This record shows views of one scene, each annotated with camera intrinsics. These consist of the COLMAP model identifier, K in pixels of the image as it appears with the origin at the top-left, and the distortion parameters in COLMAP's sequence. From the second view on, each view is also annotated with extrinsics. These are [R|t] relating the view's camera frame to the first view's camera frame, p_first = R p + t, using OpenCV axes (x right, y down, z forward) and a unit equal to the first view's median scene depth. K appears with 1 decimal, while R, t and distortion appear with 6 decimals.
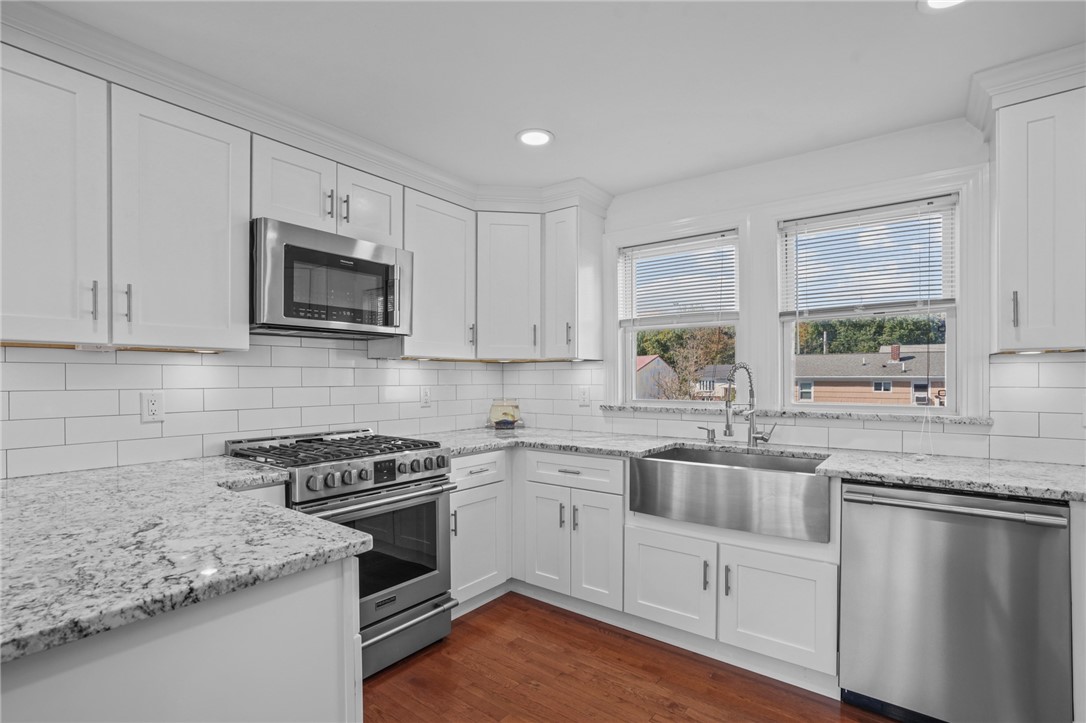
lens RADIAL K [[508.2, 0, 538.8], [0, 508.2, 375.9], [0, 0, 1]] dist [-0.057853, 0.026268]
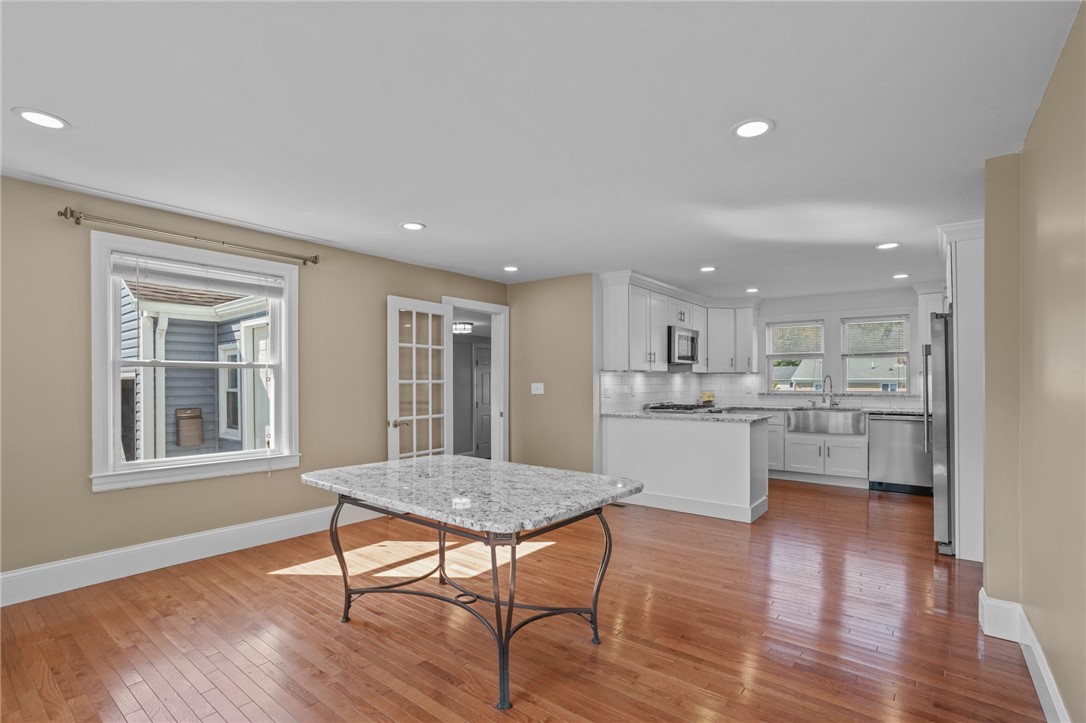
lens RADIAL K [[508.2, 0, 538.8], [0, 508.2, 375.9], [0, 0, 1]] dist [-0.057853, 0.026268]
pose [[0.999934, -0.000366, -0.011524, -1.091998], [0.000324, 0.999993, -0.003666, -0.012883], [0.011525, 0.003662, 0.999927, -1.644048]]
